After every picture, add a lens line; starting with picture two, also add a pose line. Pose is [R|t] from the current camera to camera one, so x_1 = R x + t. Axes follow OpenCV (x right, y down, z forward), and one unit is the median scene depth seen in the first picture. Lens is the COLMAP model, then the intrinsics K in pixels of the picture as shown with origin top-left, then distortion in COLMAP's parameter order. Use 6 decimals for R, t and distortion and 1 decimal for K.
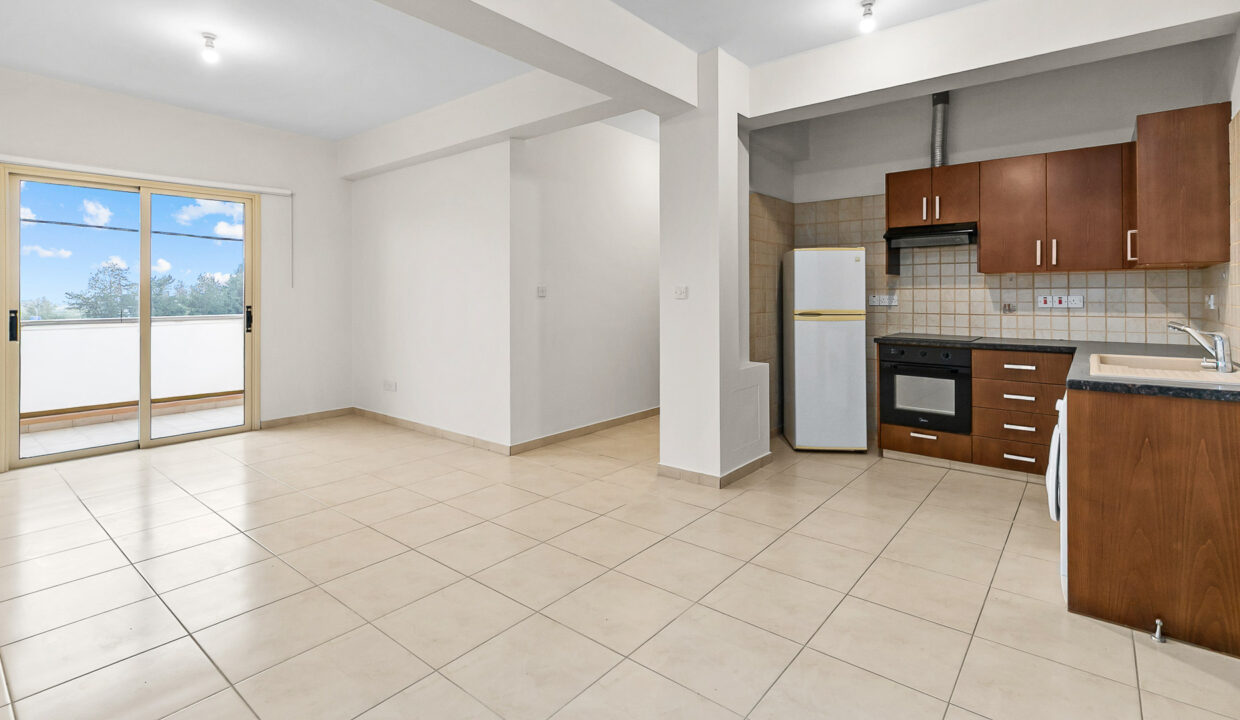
lens RADIAL K [[582.0, 0, 617.8], [0, 582.0, 290.0], [0, 0, 1]] dist [0.001491, -0.000654]
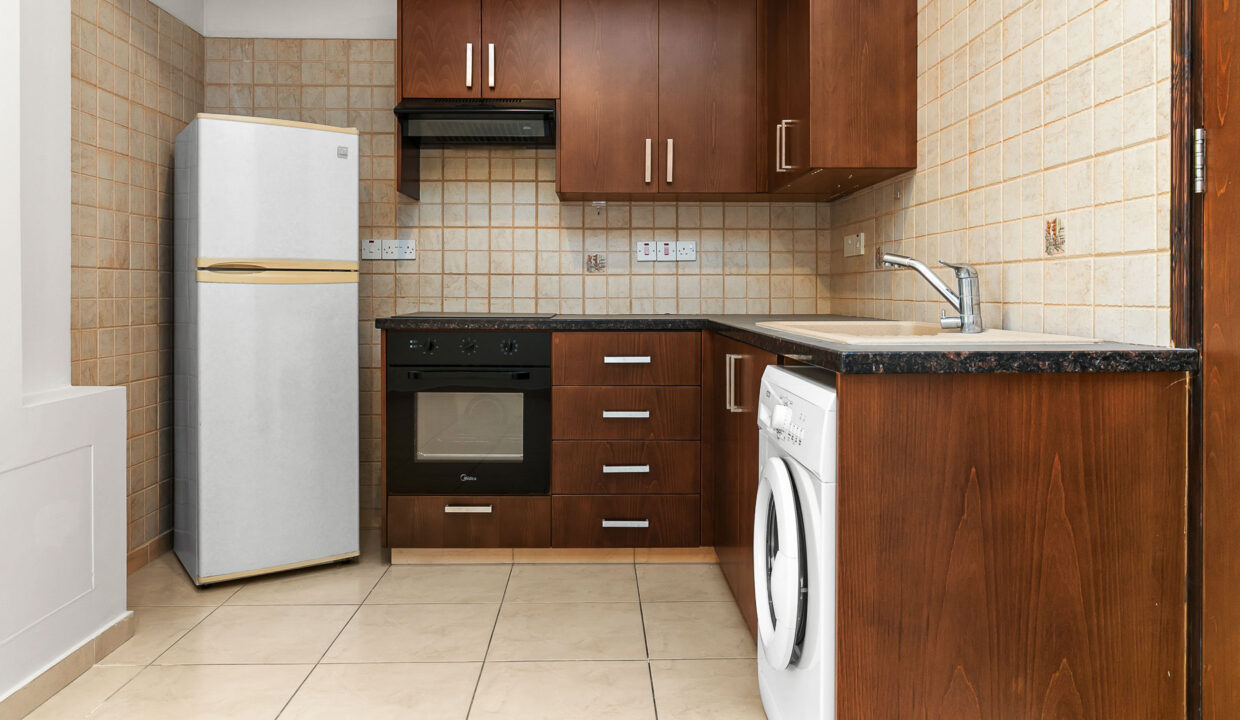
lens RADIAL K [[874.6, 0, 620.3], [0, 874.6, 293.8], [0, 0, 1]] dist [0.002457, -0.000036]
pose [[0.752083, 0.001707, 0.659066, 0.120704], [-0.006453, 0.999968, 0.004773, 0.058080], [-0.659037, -0.007843, 0.752070, 0.334486]]
